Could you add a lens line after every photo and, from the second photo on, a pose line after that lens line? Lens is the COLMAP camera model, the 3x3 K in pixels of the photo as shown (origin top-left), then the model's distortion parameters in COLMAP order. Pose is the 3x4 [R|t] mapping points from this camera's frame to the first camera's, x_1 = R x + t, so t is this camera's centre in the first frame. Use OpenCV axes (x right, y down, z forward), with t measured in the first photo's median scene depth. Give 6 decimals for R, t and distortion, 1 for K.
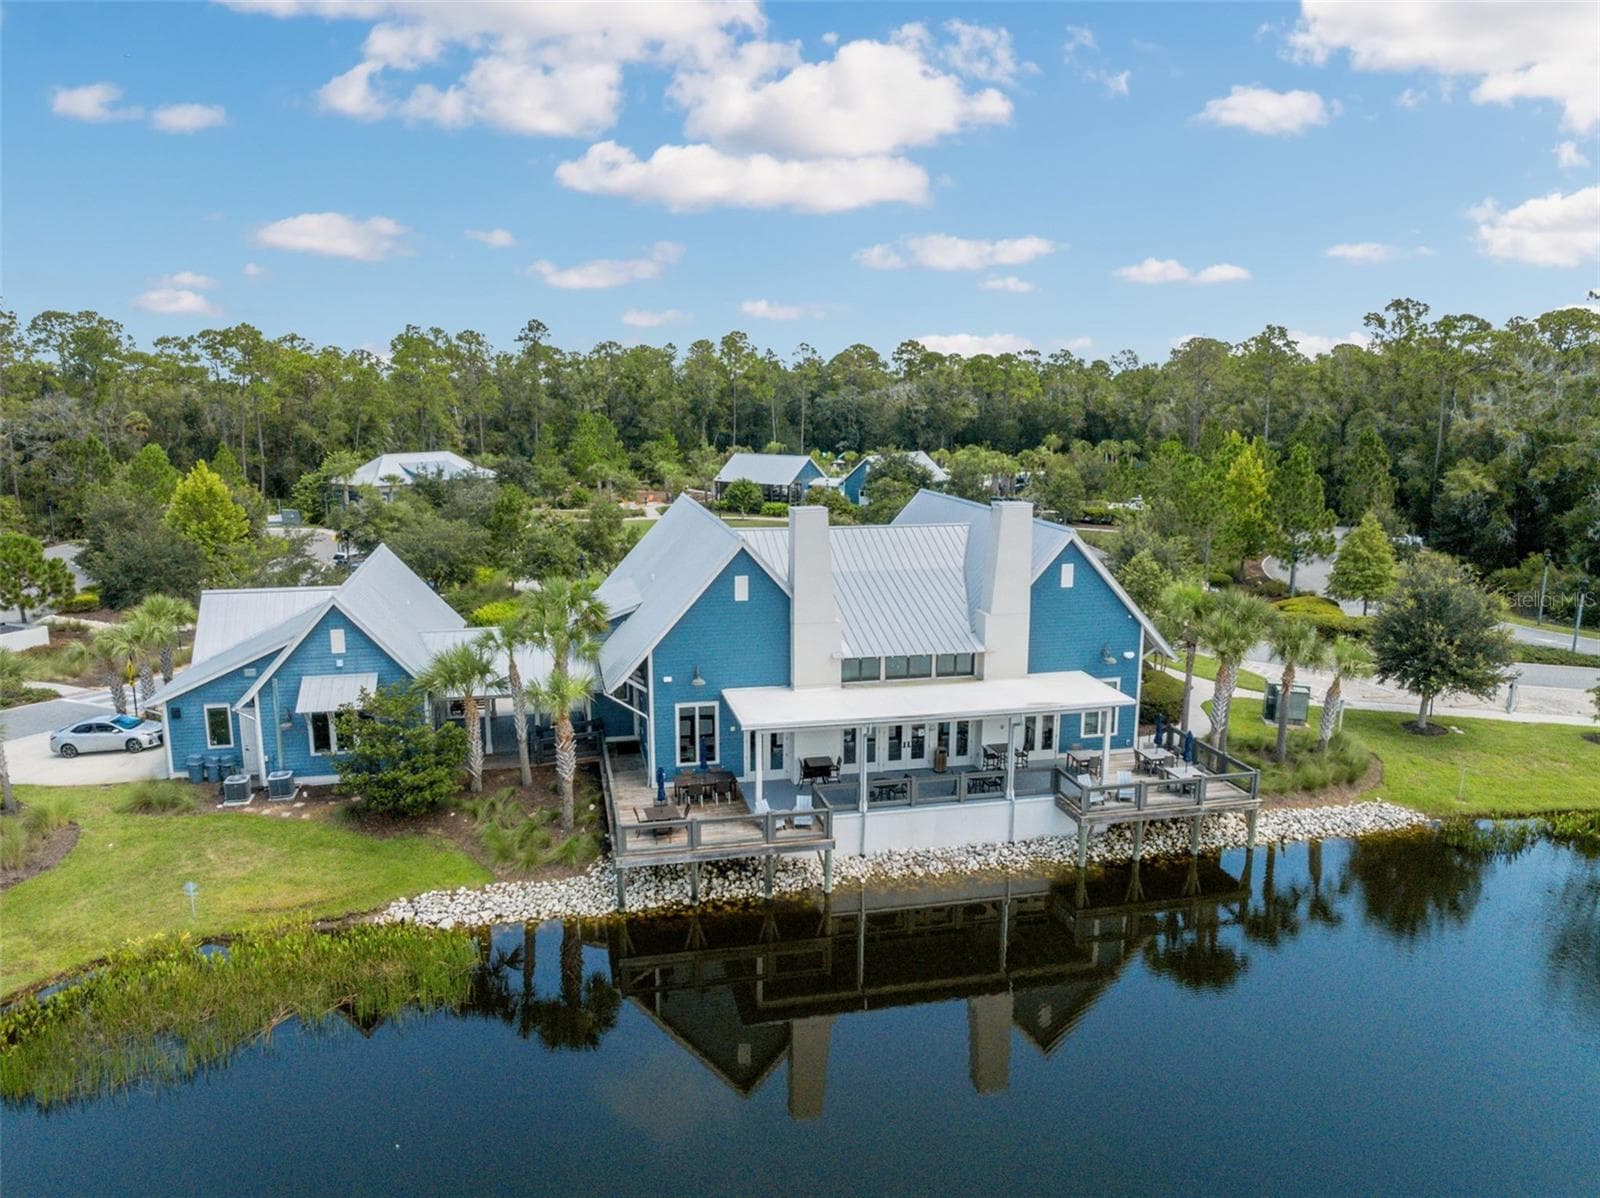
lens RADIAL K [[1114.5, 0, 795.9], [0, 1114.5, 597.7], [0, 0, 1]] dist [-0.035481, 0.002344]
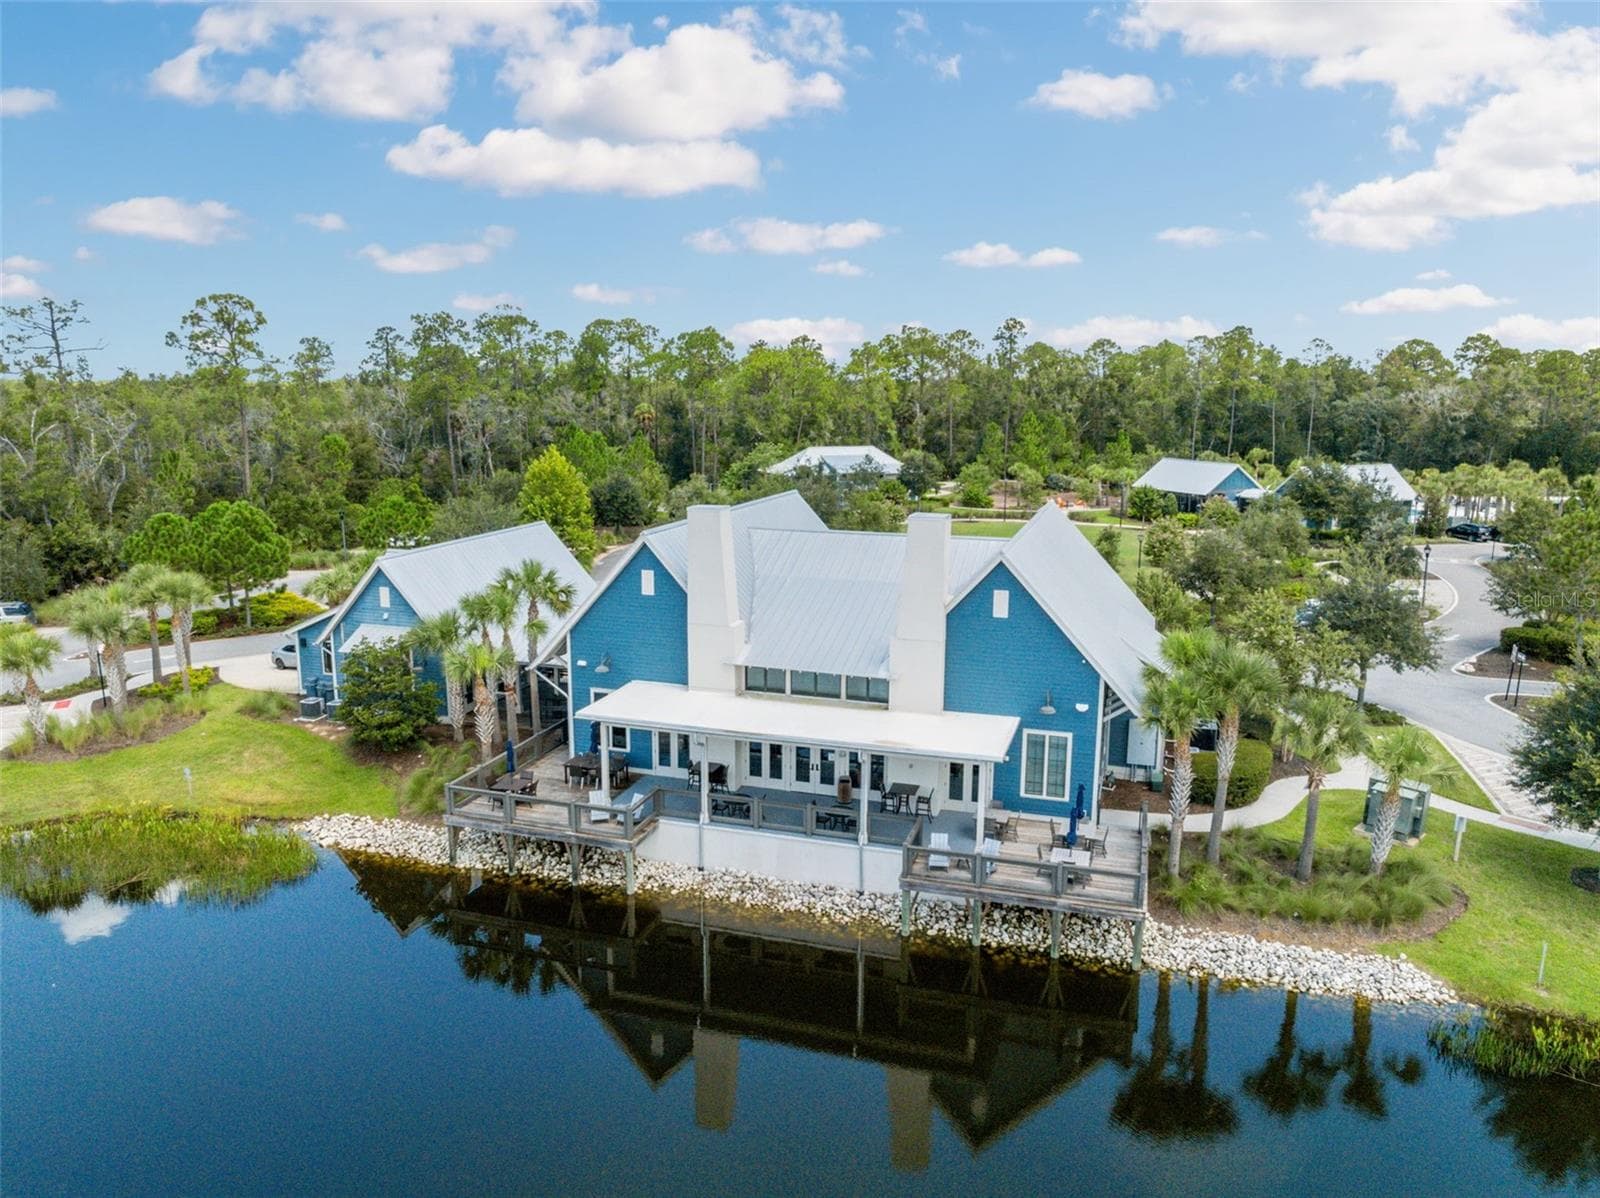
lens RADIAL K [[1114.5, 0, 795.9], [0, 1114.5, 597.7], [0, 0, 1]] dist [-0.035481, 0.002344]
pose [[0.863873, 0.096031, -0.494471, 0.547074], [-0.095838, 0.995062, 0.025816, -0.032562], [0.494509, 0.025088, 0.868810, 0.182806]]
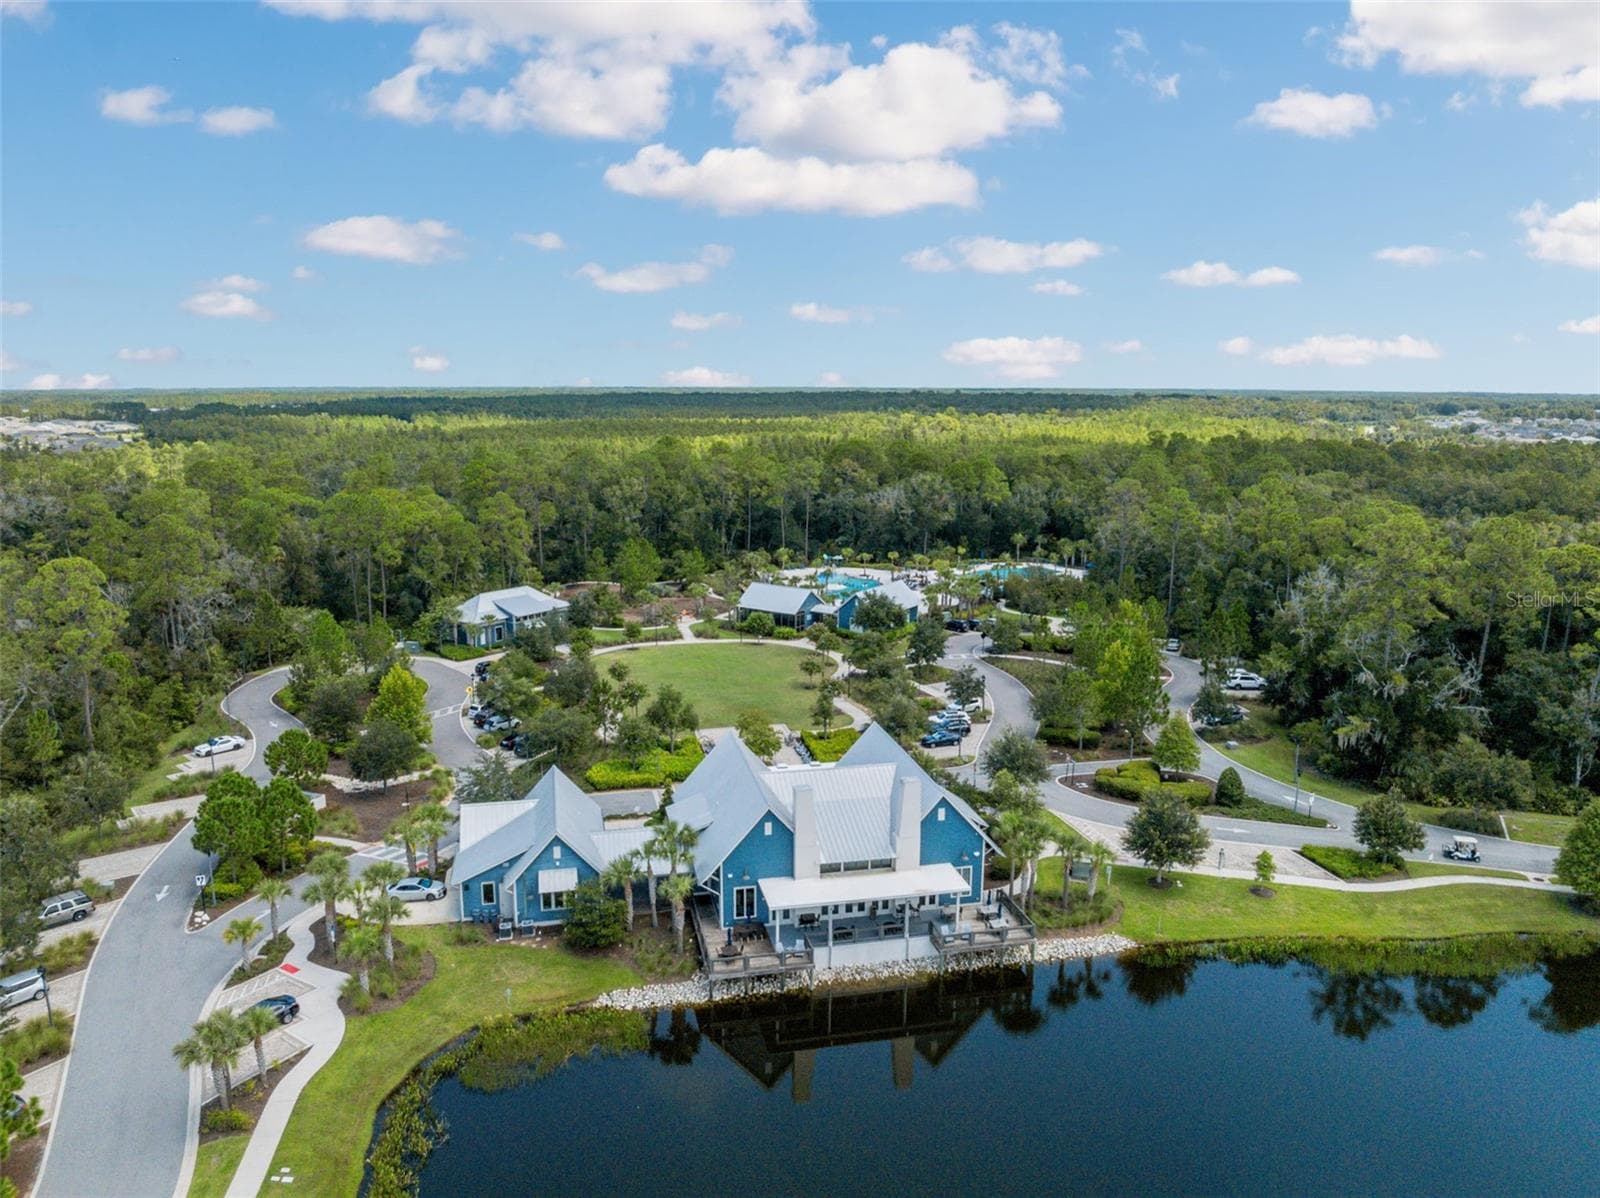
lens RADIAL K [[1090.3, 0, 793.1], [0, 1090.3, 616.8], [0, 0, 1]] dist [-0.012556, 0.003284]
pose [[0.999957, 0.001370, -0.009209, 0.010884], [-0.001263, 0.999931, 0.011693, -0.384994], [0.009224, -0.011681, 0.999889, -0.859414]]
